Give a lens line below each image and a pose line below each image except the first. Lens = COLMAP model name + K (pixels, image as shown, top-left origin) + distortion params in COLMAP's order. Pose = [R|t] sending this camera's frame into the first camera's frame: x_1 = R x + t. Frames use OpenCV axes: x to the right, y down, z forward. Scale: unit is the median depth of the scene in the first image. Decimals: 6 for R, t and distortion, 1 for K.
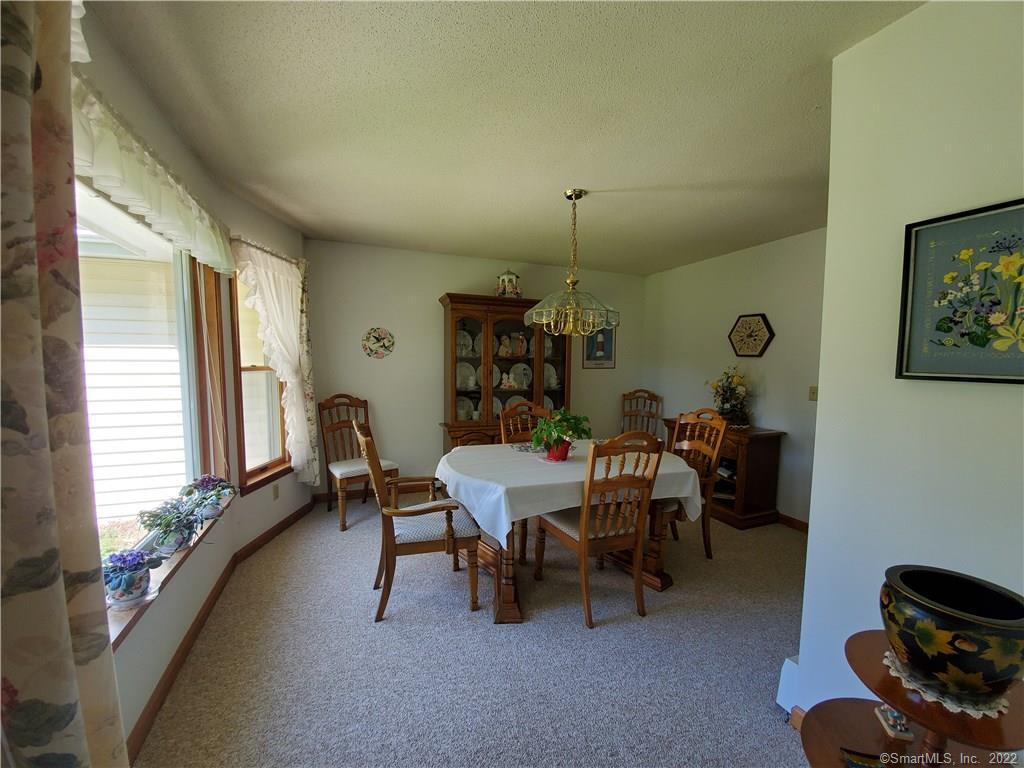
lens RADIAL K [[410.2, 0, 520.0], [0, 410.2, 392.3], [0, 0, 1]] dist [-0.000715, -0.000209]
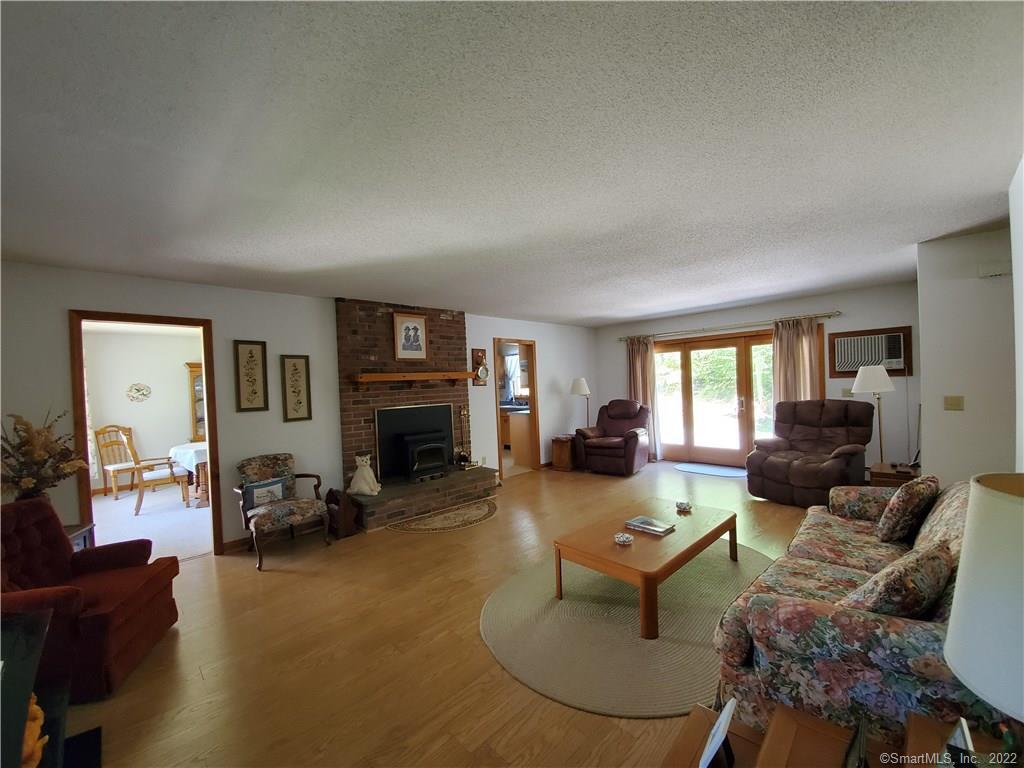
lens RADIAL K [[410.2, 0, 520.0], [0, 410.2, 392.3], [0, 0, 1]] dist [-0.000715, -0.000209]
pose [[0.928408, -0.056342, 0.367266, 0.512578], [0.077514, 0.996057, -0.043142, 0.076036], [-0.363387, 0.068522, 0.929115, -1.186146]]
